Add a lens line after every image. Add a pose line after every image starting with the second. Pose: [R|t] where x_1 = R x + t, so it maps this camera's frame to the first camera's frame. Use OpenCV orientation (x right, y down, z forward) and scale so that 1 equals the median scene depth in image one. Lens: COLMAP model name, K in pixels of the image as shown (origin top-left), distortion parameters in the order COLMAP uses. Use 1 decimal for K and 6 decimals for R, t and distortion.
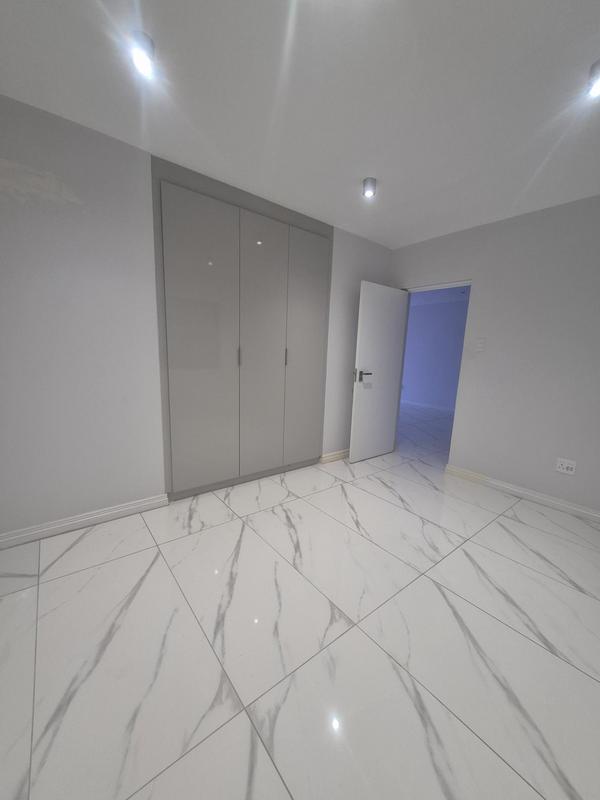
lens RADIAL K [[319.0, 0, 303.7], [0, 319.0, 411.6], [0, 0, 1]] dist [-0.001224, -0.000367]
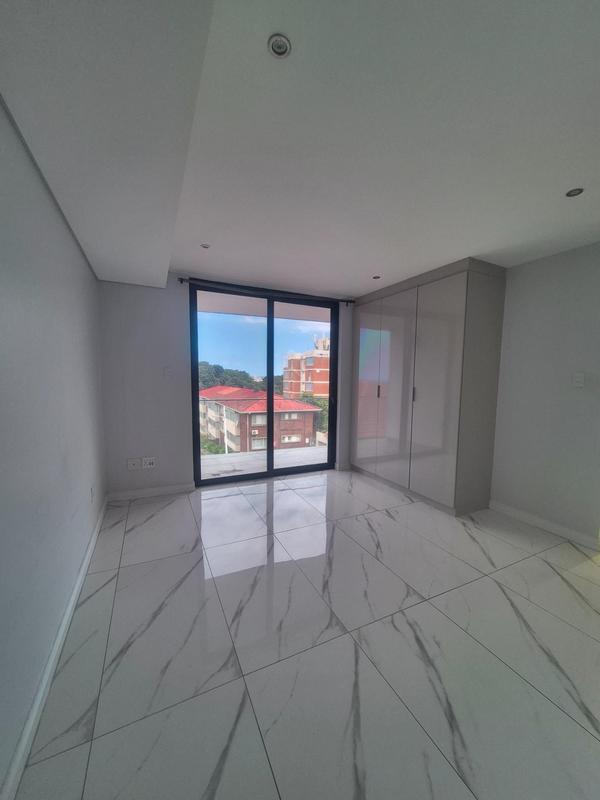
lens RADIAL K [[319.0, 0, 303.7], [0, 319.0, 411.6], [0, 0, 1]] dist [-0.001224, -0.000367]
pose [[0.975981, -0.002594, -0.217841, -0.043079], [-0.016434, 0.996203, -0.085492, 0.010643], [0.217236, 0.087018, 0.972233, -0.466968]]
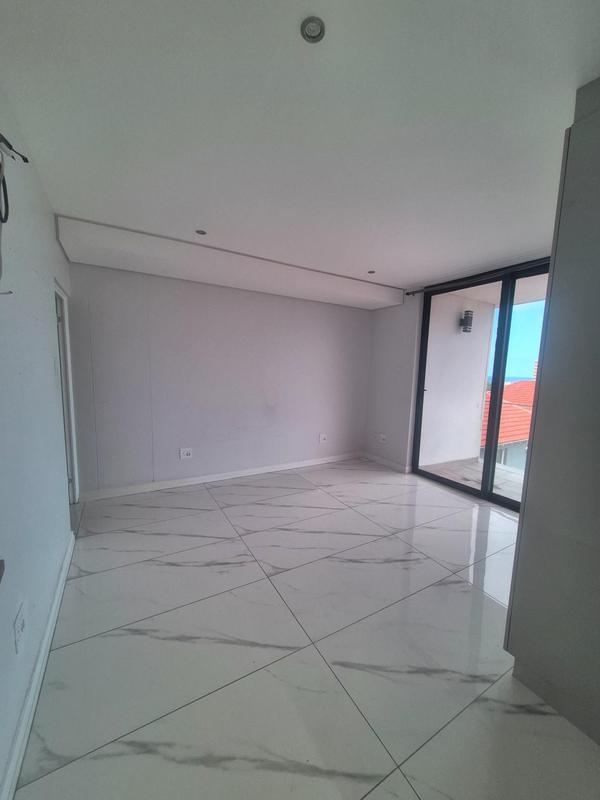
lens RADIAL K [[319.0, 0, 303.7], [0, 319.0, 411.6], [0, 0, 1]] dist [-0.001224, -0.000367]
pose [[-0.163230, 0.091459, -0.982340, 1.462999], [-0.216280, 0.968157, 0.126077, -0.269025], [0.962590, 0.233040, -0.138252, 1.155486]]
